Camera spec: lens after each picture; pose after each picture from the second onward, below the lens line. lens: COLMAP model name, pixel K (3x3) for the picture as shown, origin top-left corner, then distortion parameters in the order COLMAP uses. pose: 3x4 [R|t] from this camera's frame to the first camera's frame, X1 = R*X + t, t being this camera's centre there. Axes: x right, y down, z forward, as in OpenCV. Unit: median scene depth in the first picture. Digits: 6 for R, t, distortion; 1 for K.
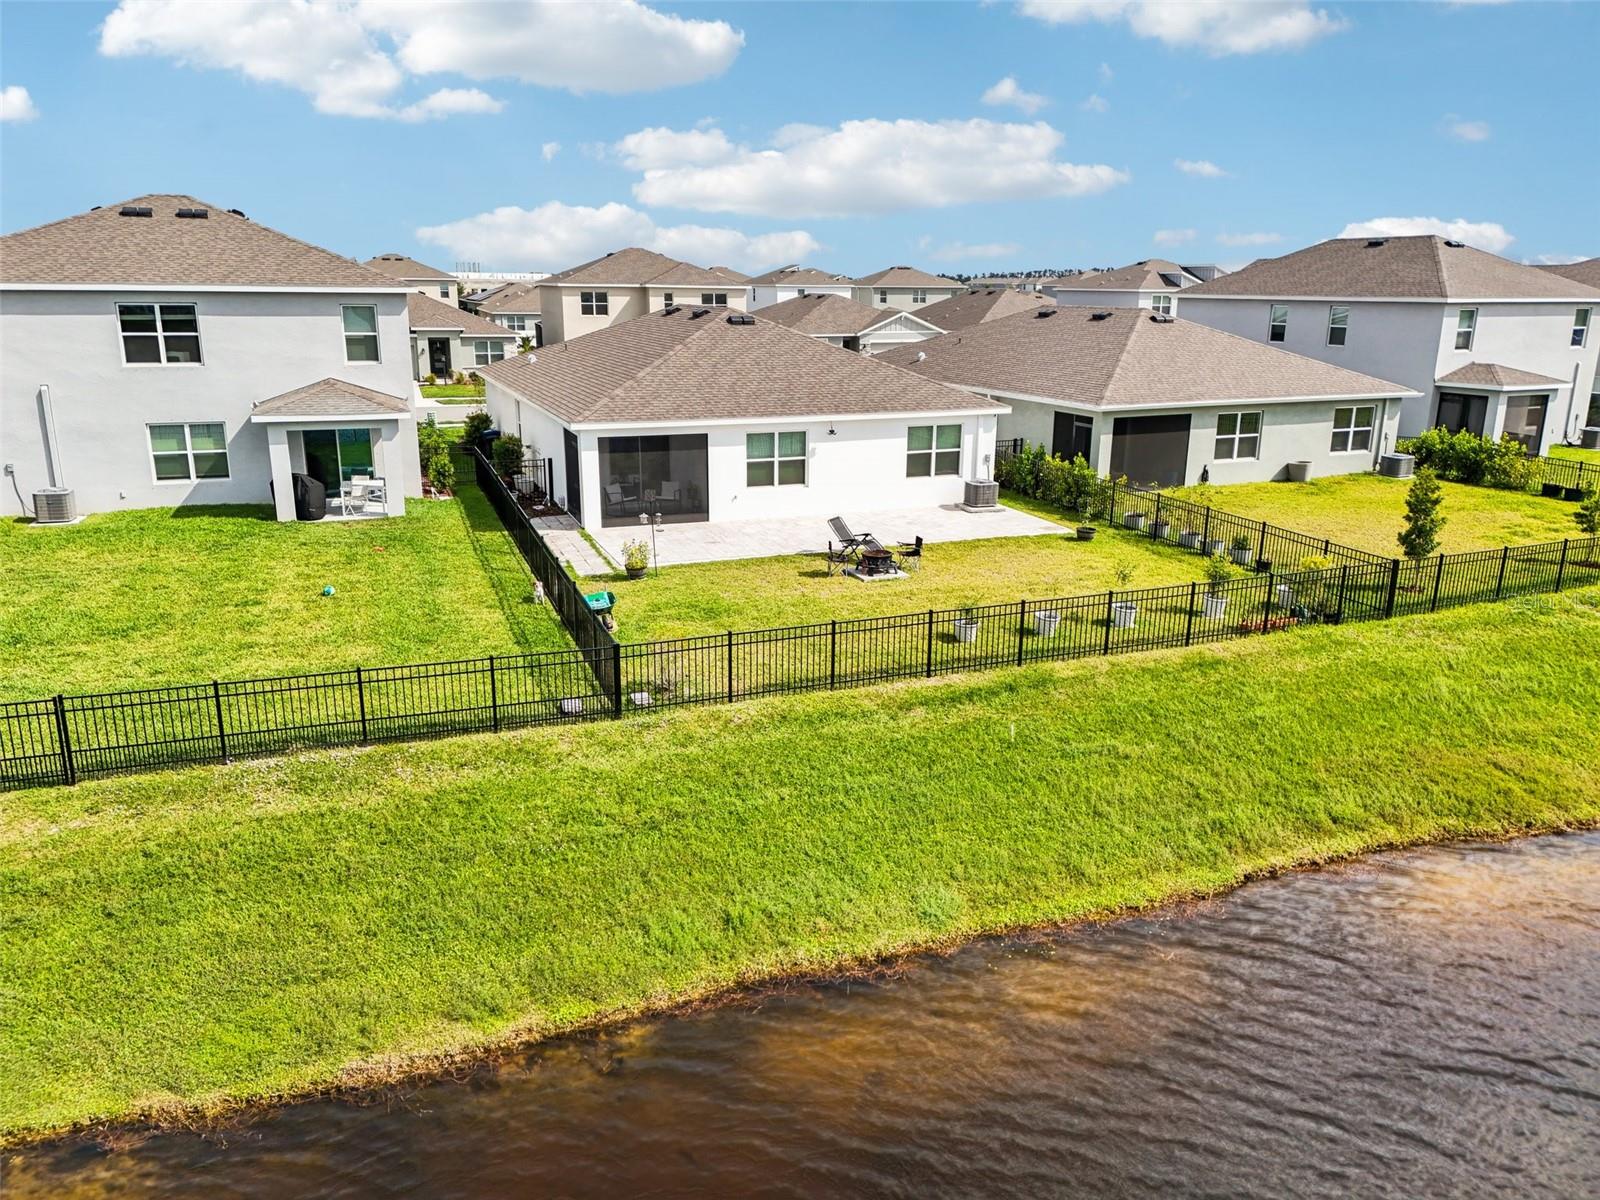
lens RADIAL K [[1163.5, 0, 800.0], [0, 1163.5, 600.0], [0, 0, 1]] dist [0.058714, -0.052966]
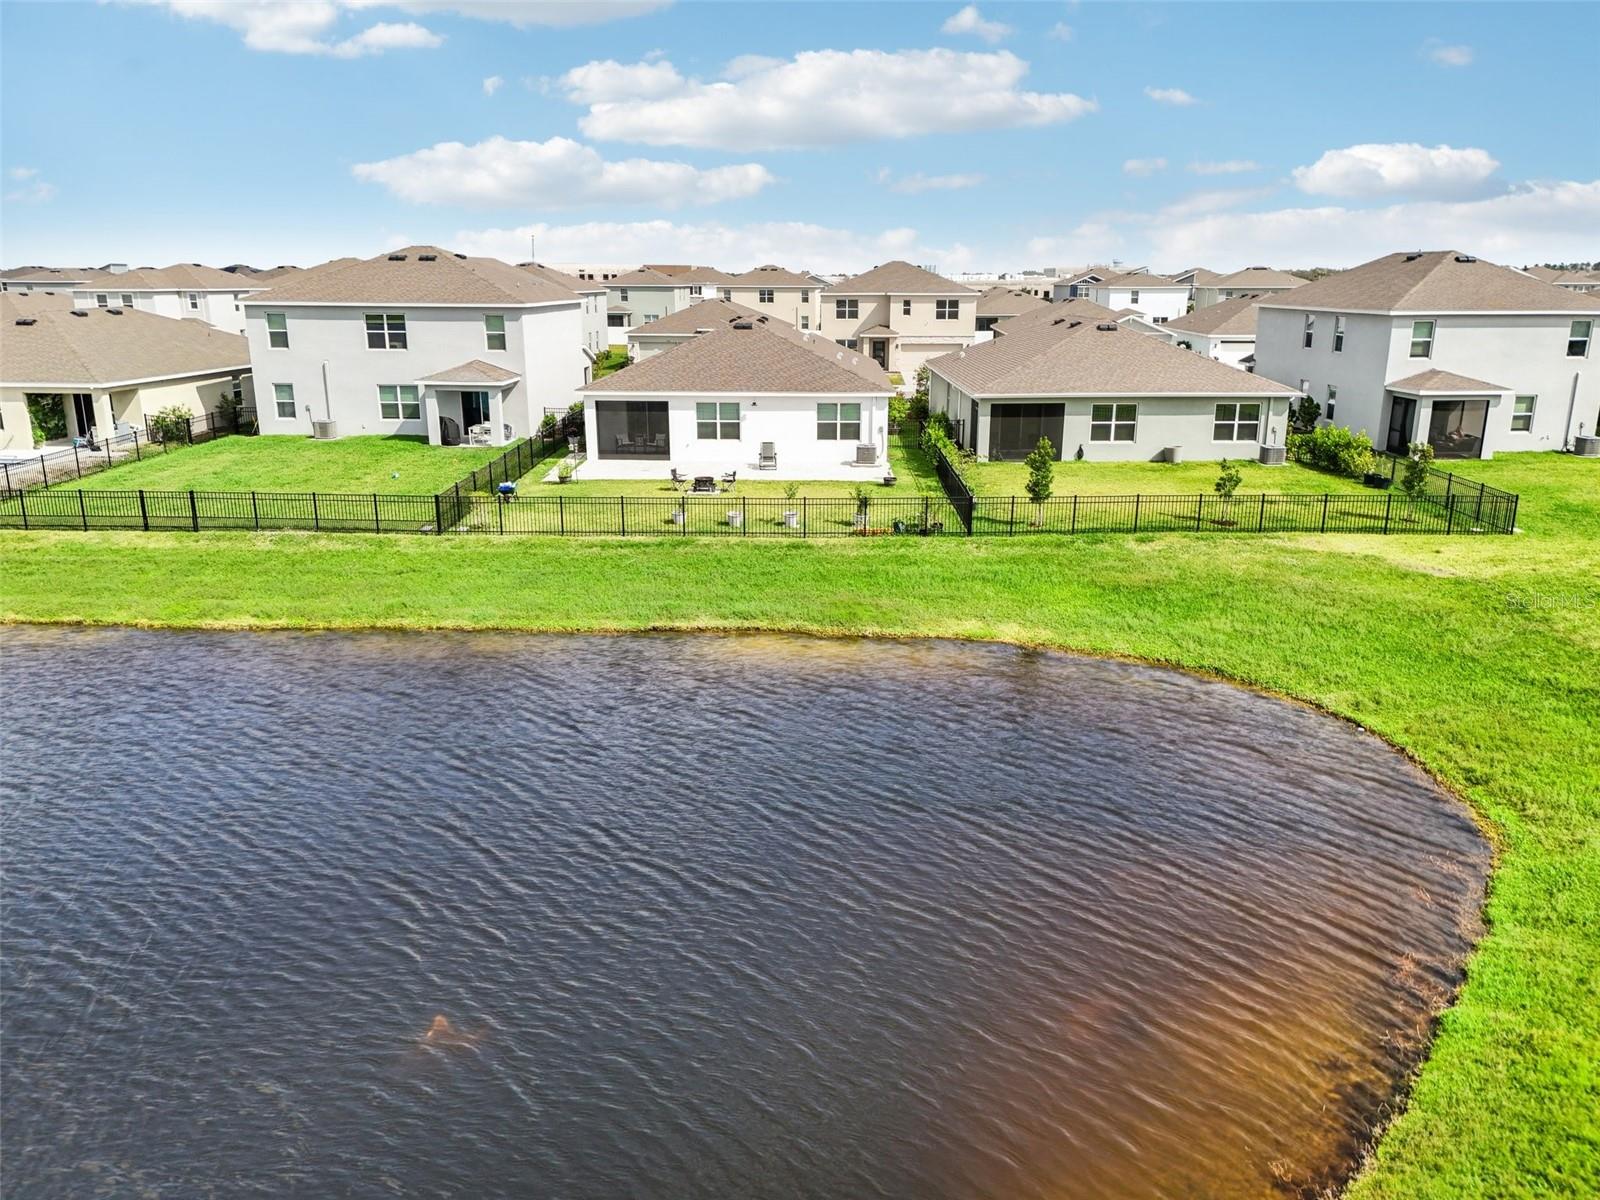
lens RADIAL K [[1189.8, 0, 808.9], [0, 1189.8, 593.5], [0, 0, 1]] dist [0.079308, -0.078008]
pose [[0.921331, 0.093633, -0.377337, 0.666252], [-0.097118, 0.995224, 0.009825, 0.068892], [0.376455, 0.027594, 0.926024, -0.341186]]
